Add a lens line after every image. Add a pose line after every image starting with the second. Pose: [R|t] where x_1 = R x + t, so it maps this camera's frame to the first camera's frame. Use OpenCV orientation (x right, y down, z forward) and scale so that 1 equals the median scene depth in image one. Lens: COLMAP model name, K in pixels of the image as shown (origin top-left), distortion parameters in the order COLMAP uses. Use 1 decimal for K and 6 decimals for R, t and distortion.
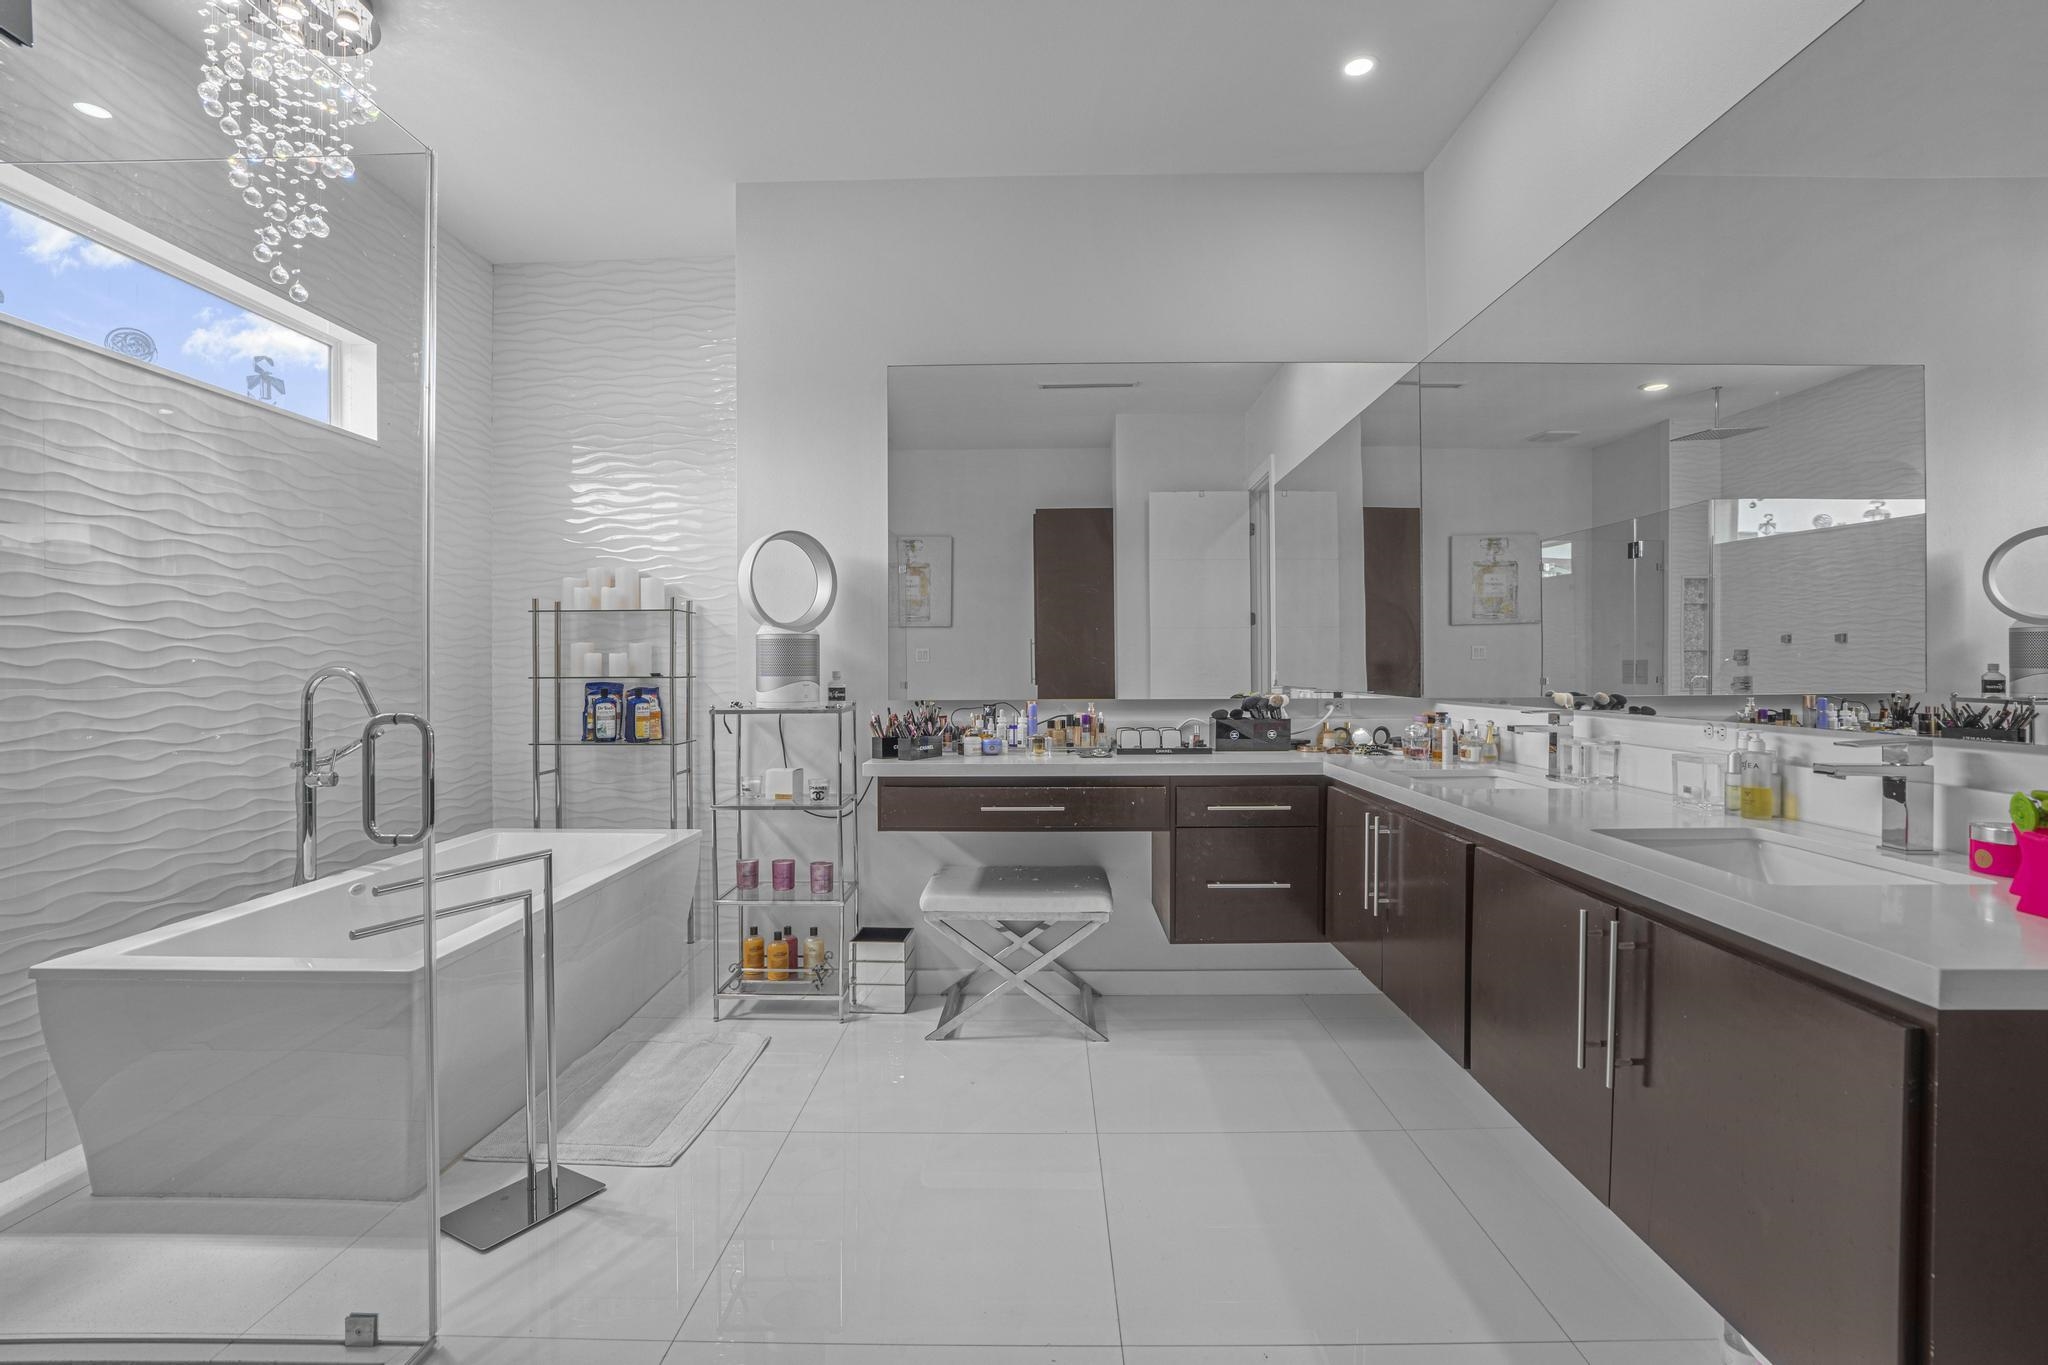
lens RADIAL K [[954.0, 0, 1036.8], [0, 954.0, 678.0], [0, 0, 1]] dist [-0.076849, 0.035222]
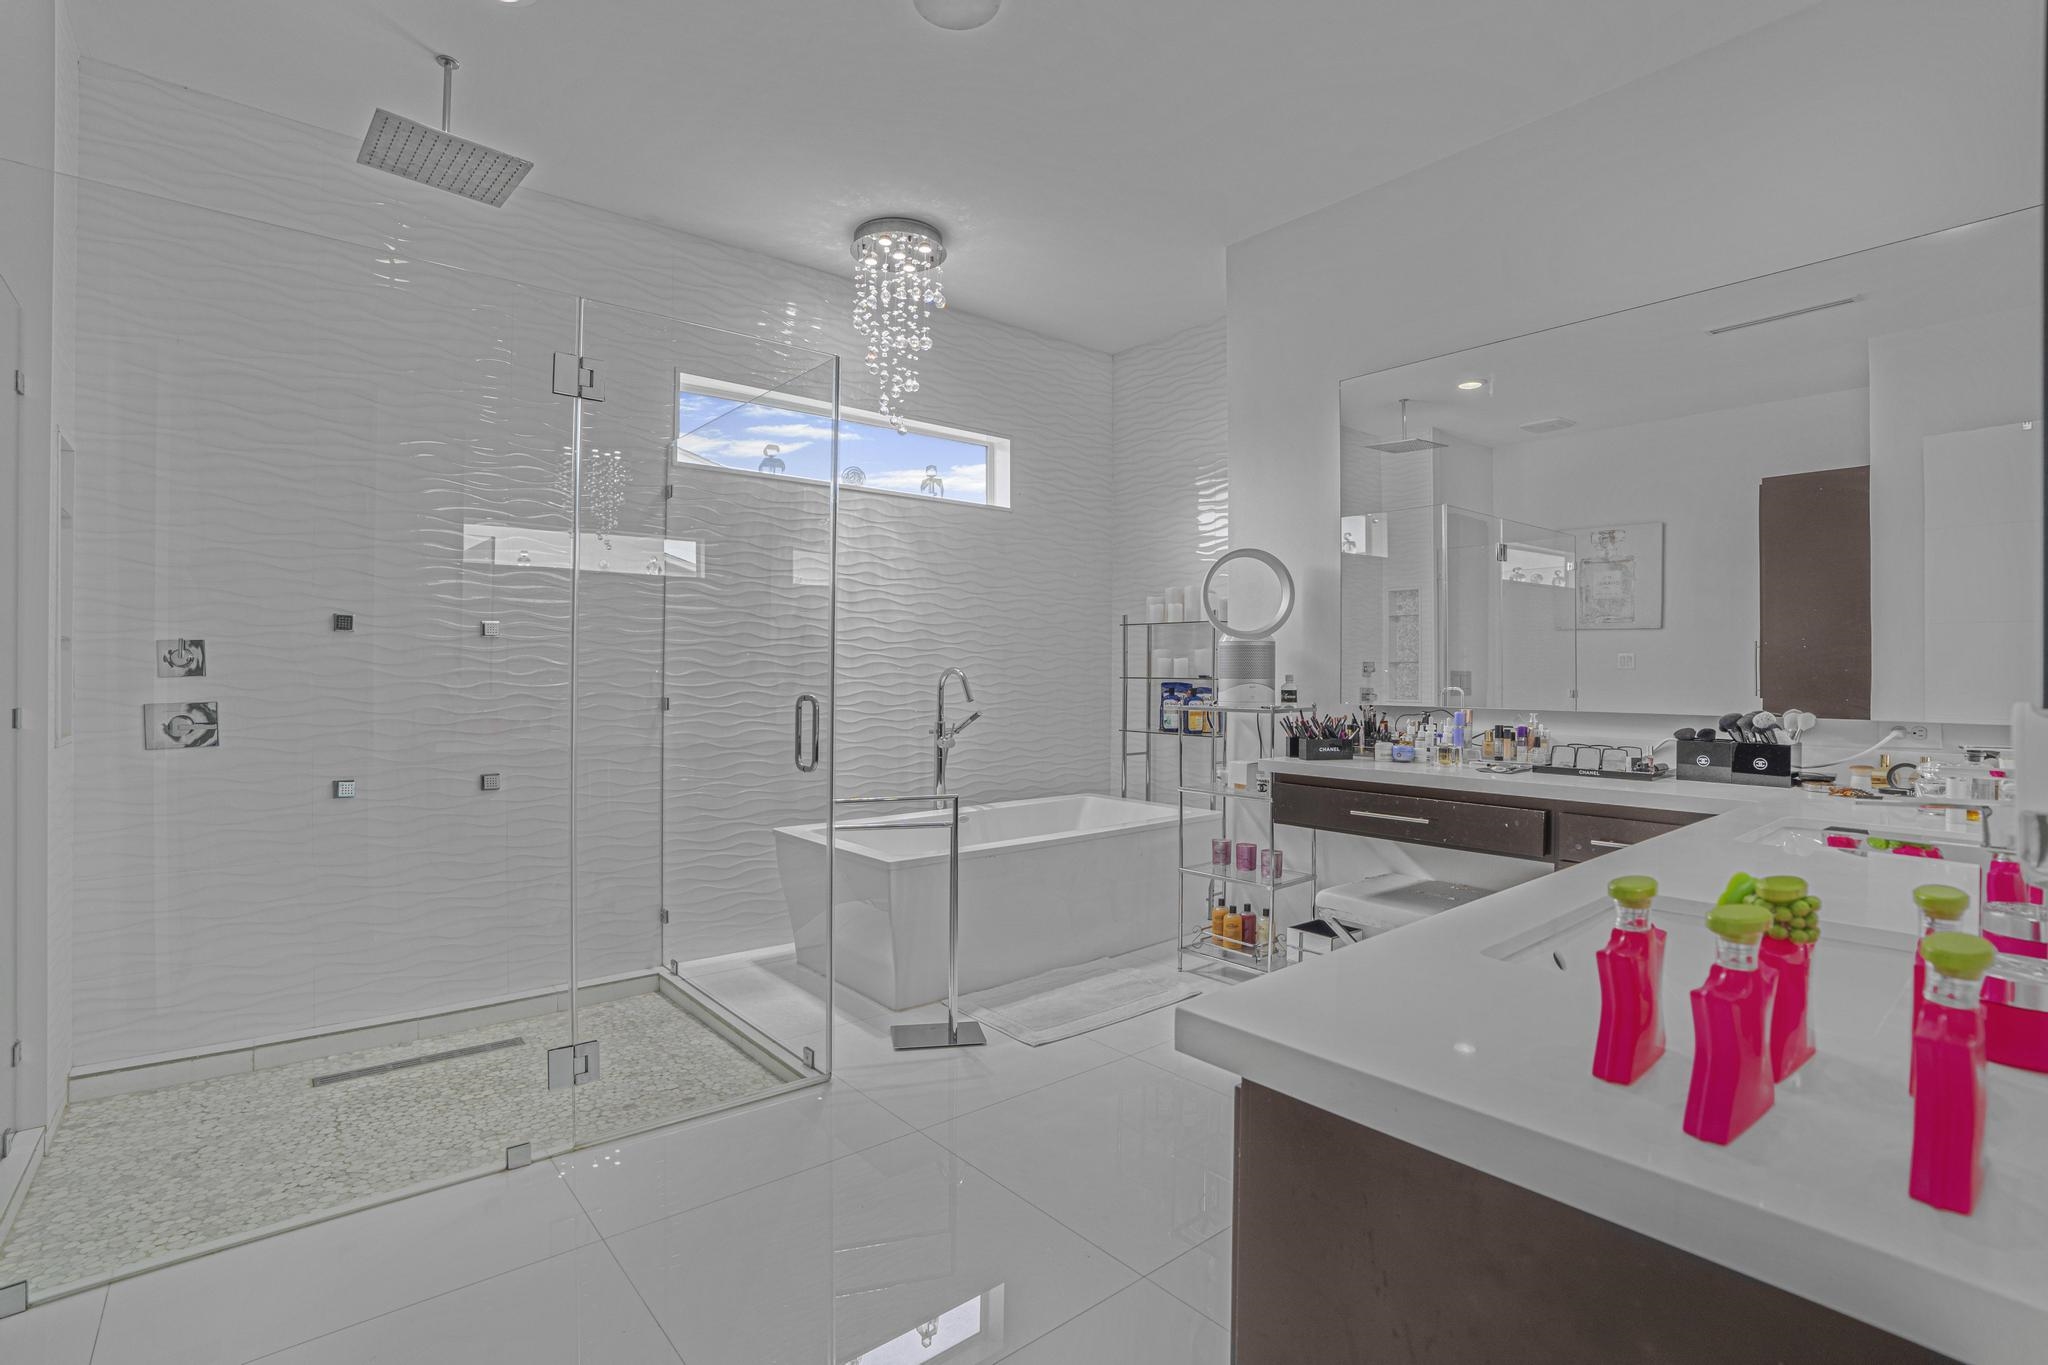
lens RADIAL K [[954.0, 0, 1036.8], [0, 954.0, 678.0], [0, 0, 1]] dist [-0.076849, 0.035222]
pose [[0.661770, 0.013053, -0.749593, 0.414555], [-0.017387, 0.999847, 0.002062, -0.000998], [0.749505, 0.011669, 0.661895, 0.074583]]
